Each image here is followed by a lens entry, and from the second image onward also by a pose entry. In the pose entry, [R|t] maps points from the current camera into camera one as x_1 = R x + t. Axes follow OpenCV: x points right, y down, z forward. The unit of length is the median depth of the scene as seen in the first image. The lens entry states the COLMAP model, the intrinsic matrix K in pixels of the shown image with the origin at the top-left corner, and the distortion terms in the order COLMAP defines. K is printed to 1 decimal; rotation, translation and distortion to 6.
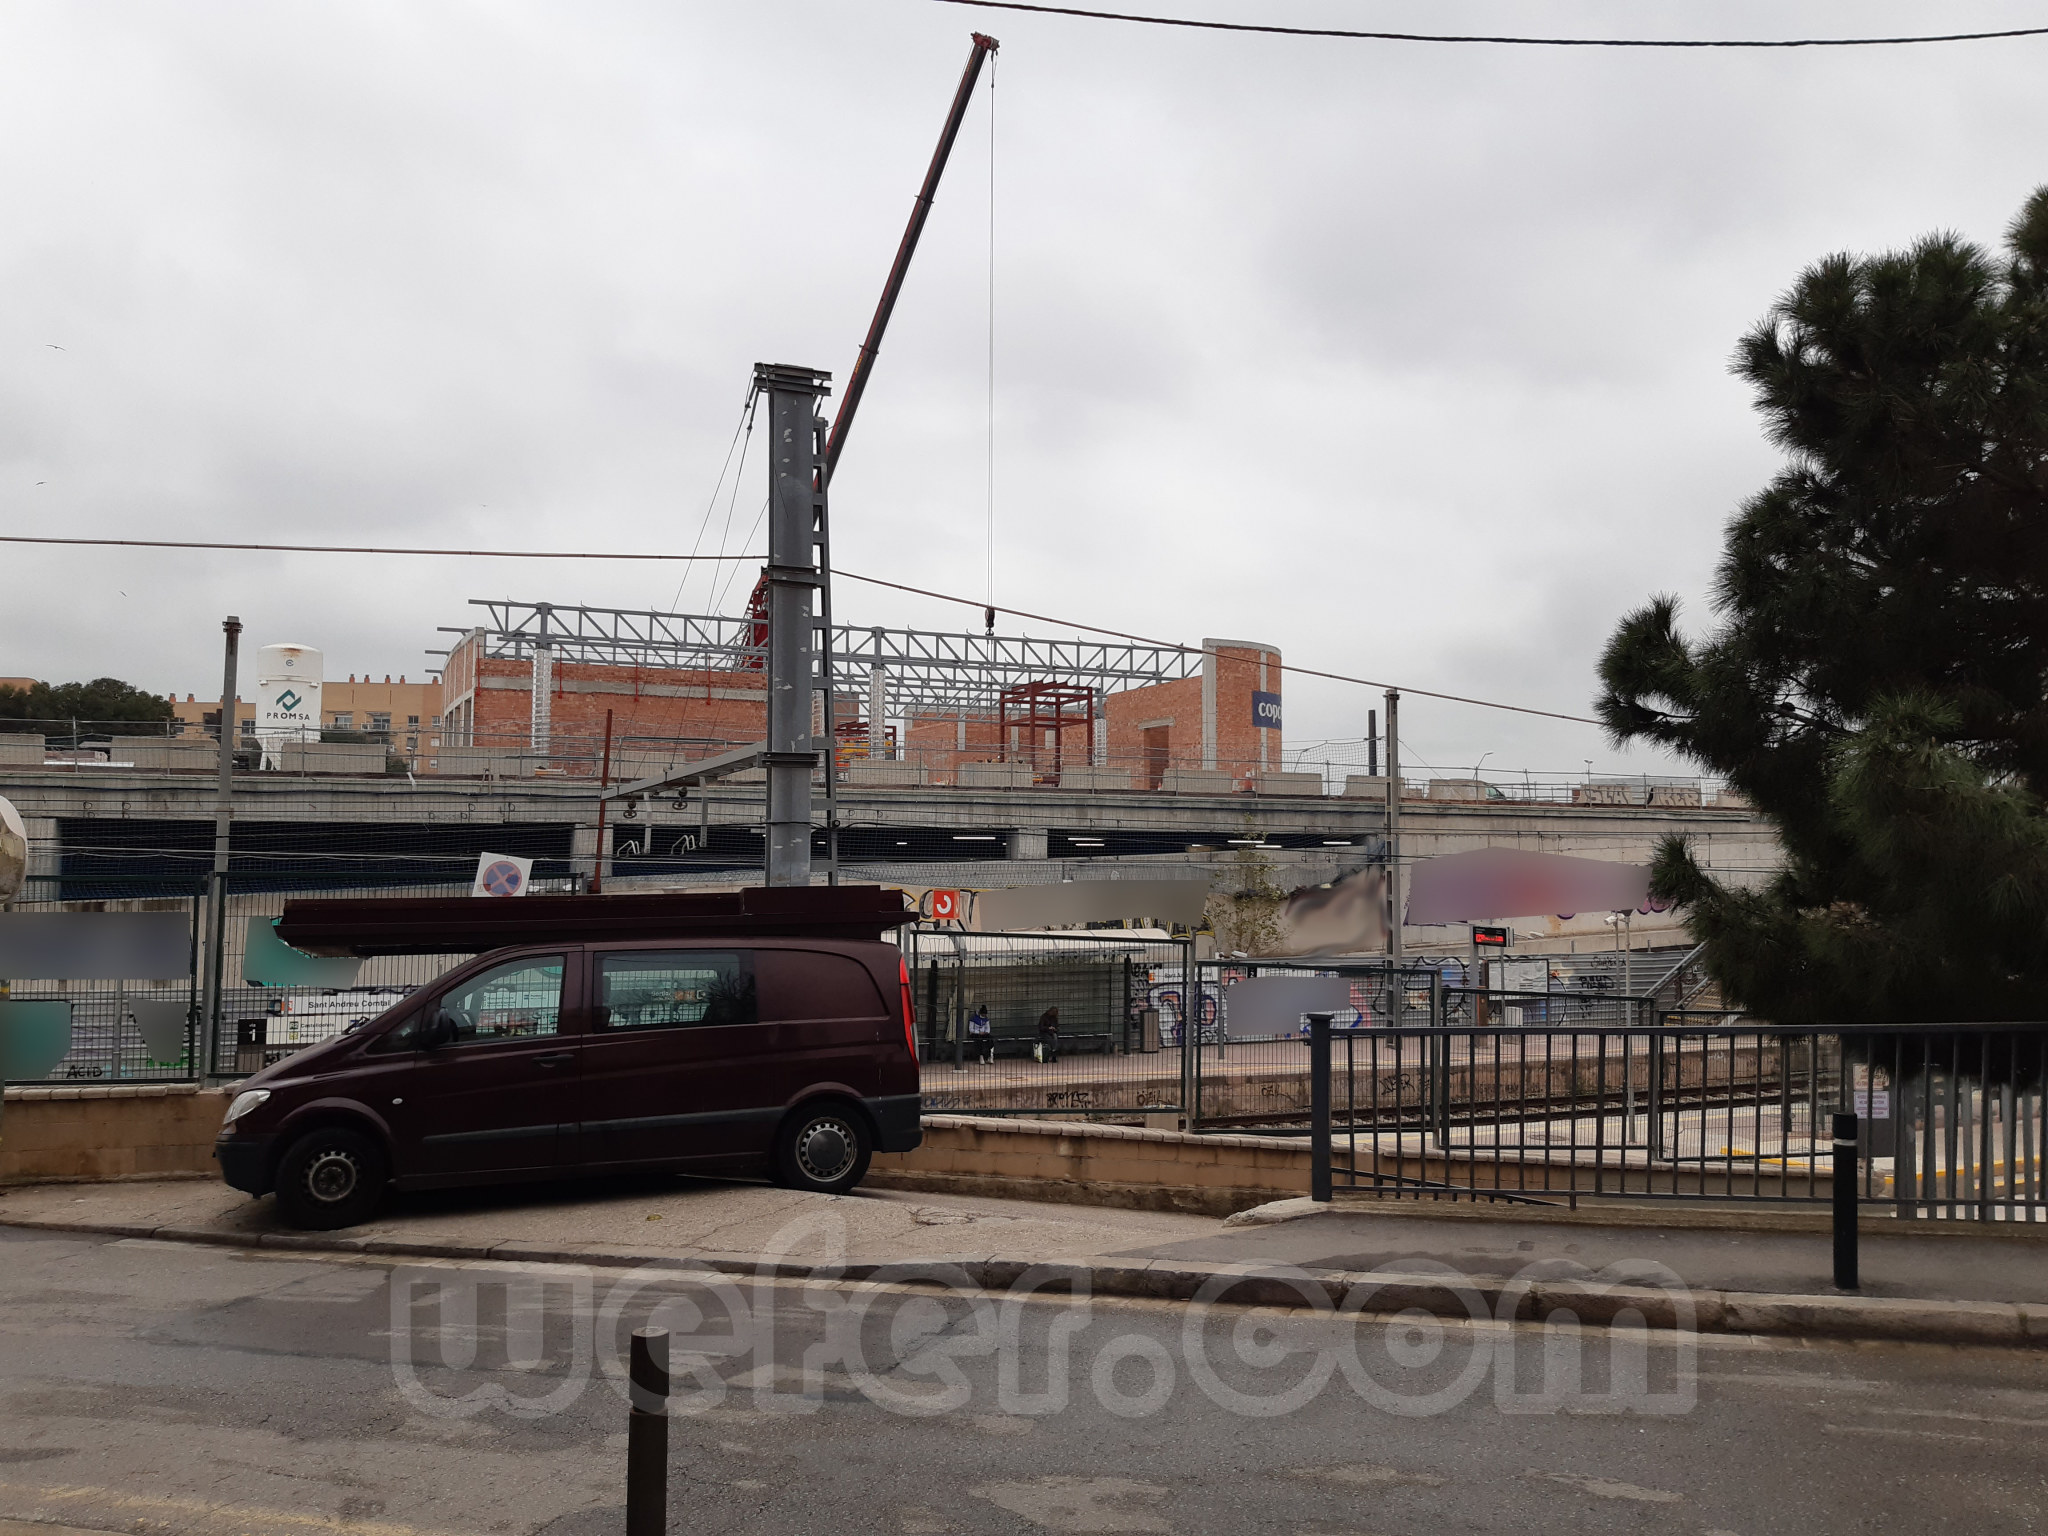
lens RADIAL K [[1566.9, 0, 1025.7], [0, 1566.9, 770.3], [0, 0, 1]] dist [0.000036, -0.002122]
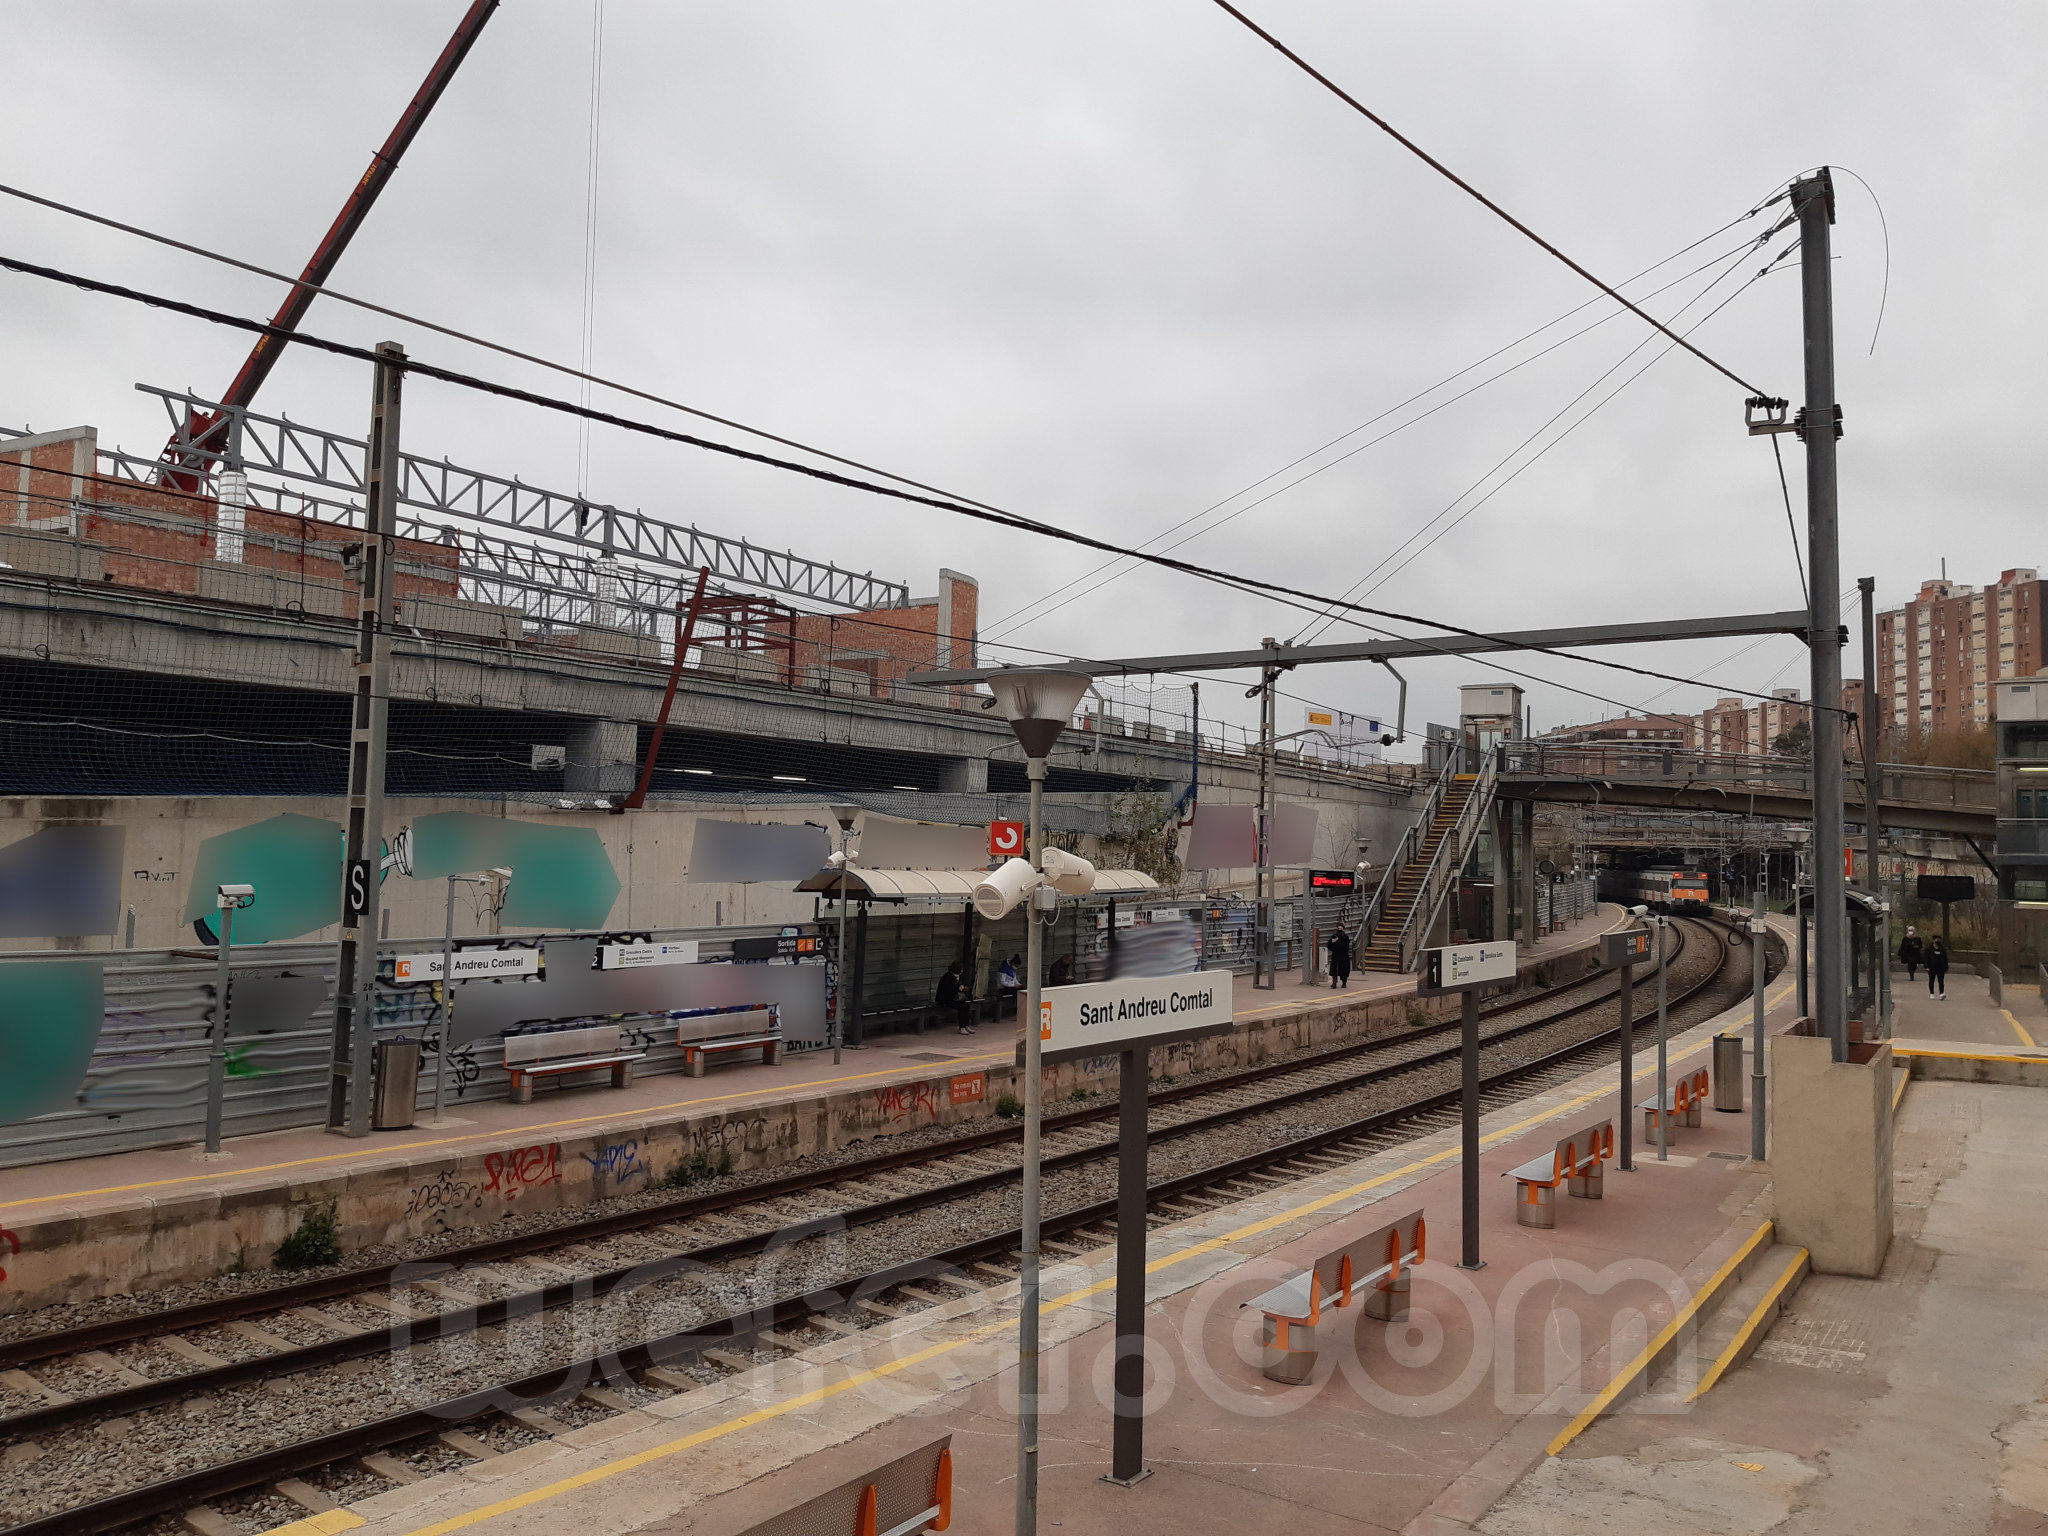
lens RADIAL K [[1566.9, 0, 1025.1], [0, 1566.9, 766.4], [0, 0, 1]] dist [0.000036, -0.002122]
pose [[0.824258, 0.045598, 0.564375, -0.474976], [-0.055275, 0.998471, 0.000058, 0.040555], [-0.563510, -0.031244, 0.825518, 0.250969]]
